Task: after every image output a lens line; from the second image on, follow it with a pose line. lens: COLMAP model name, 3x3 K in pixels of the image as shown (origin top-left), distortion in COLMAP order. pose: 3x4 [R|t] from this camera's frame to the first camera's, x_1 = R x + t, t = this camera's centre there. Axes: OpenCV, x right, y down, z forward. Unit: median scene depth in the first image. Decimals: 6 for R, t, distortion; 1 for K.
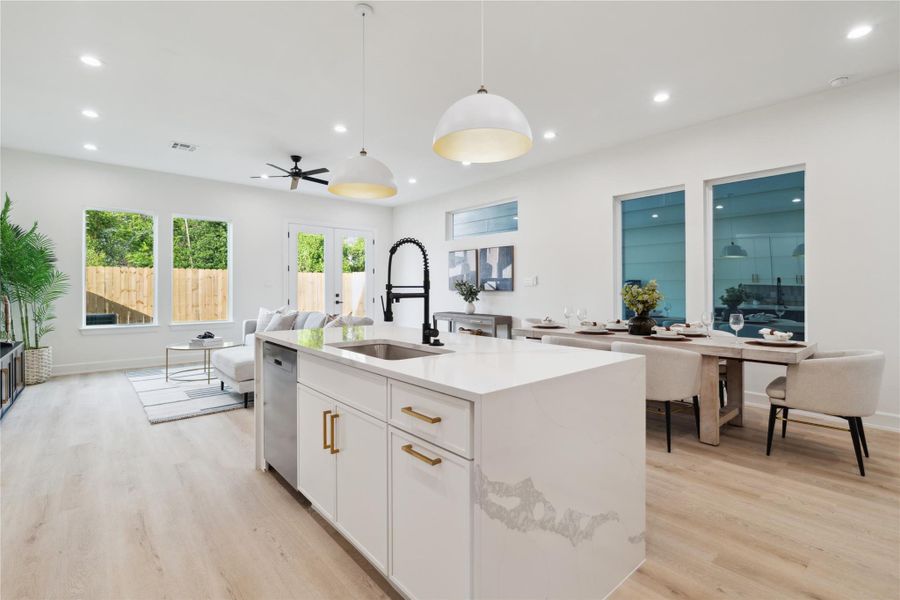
lens RADIAL K [[413.5, 0, 450.3], [0, 413.5, 291.5], [0, 0, 1]] dist [-0.001452, 0.000166]
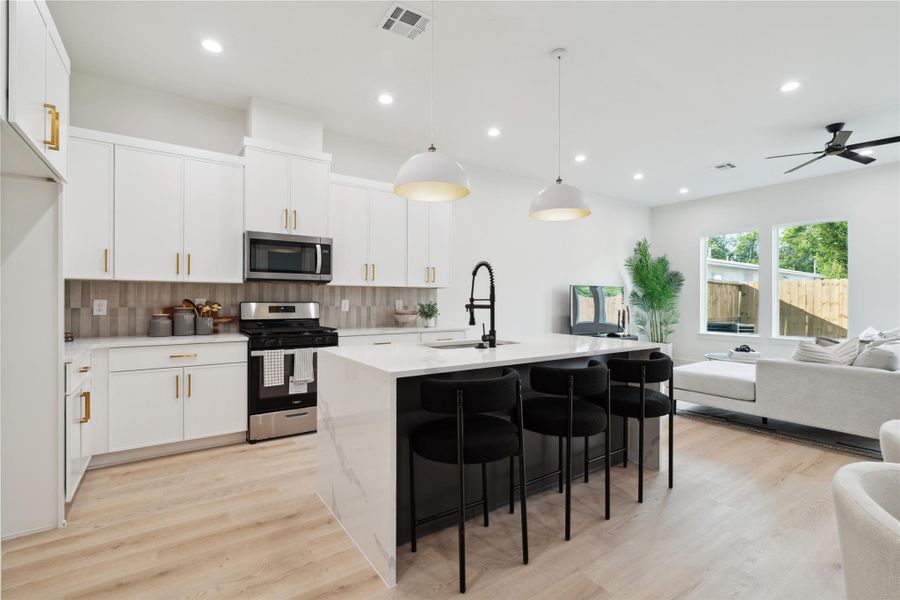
lens RADIAL K [[410.1, 0, 447.4], [0, 410.1, 300.6], [0, 0, 1]] dist [-0.001192, -0.000242]
pose [[-0.120085, -0.000706, -0.992763, 0.479955], [-0.008281, 0.999966, 0.000291, -0.003340], [0.992729, 0.008256, -0.120087, 0.428125]]
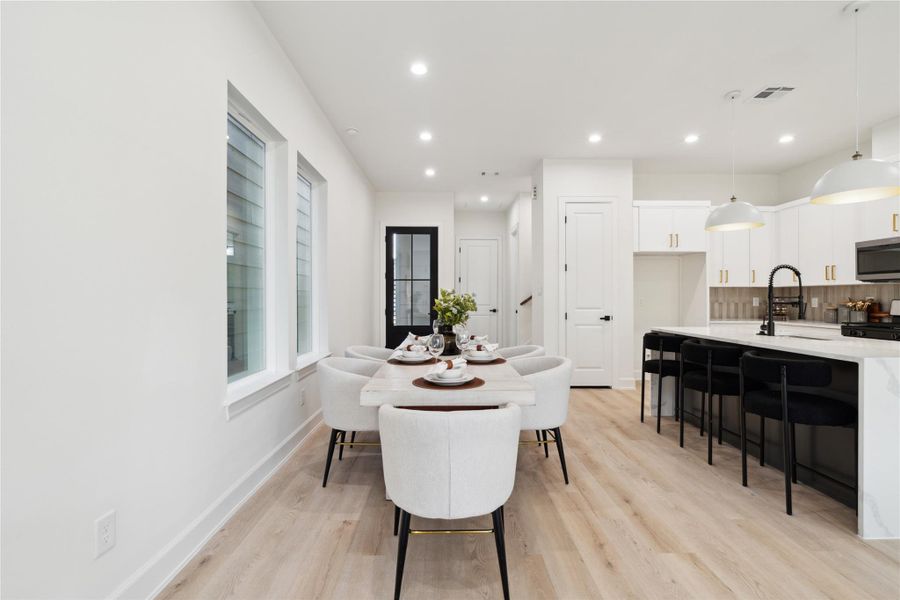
lens RADIAL K [[407.5, 0, 452.4], [0, 407.5, 297.1], [0, 0, 1]] dist [-0.000270, -0.000175]
pose [[-0.762659, 0.000478, 0.646801, -0.056107], [0.002745, 0.999993, 0.002497, -0.007243], [-0.646795, 0.003679, -0.762655, 1.194916]]
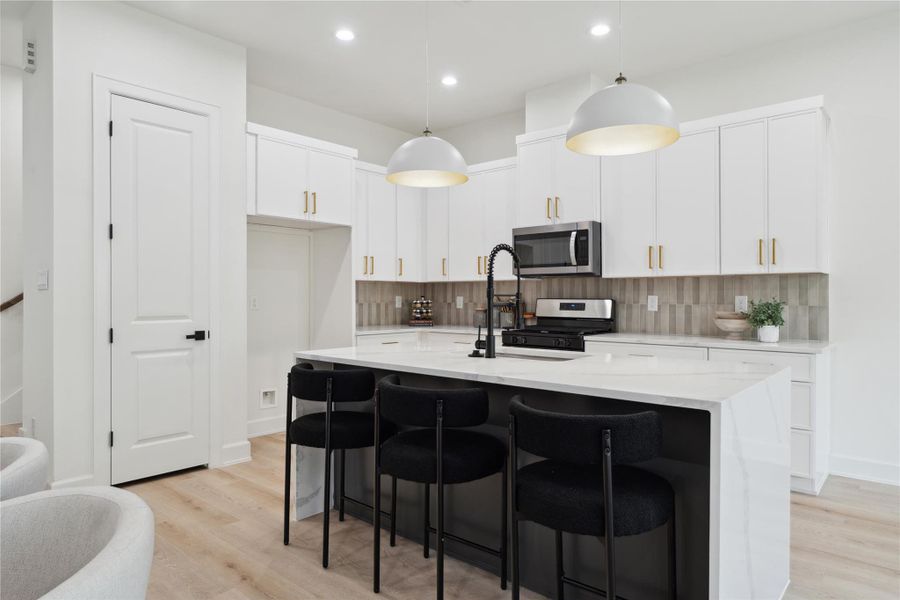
lens RADIAL K [[551.6, 0, 449.2], [0, 551.6, 295.3], [0, 0, 1]] dist [-0.000568, -0.001085]
pose [[-0.991284, -0.000999, -0.131739, 0.080282], [-0.001399, 0.999995, 0.002944, -0.005939], [0.131735, 0.003102, -0.991280, 0.922662]]
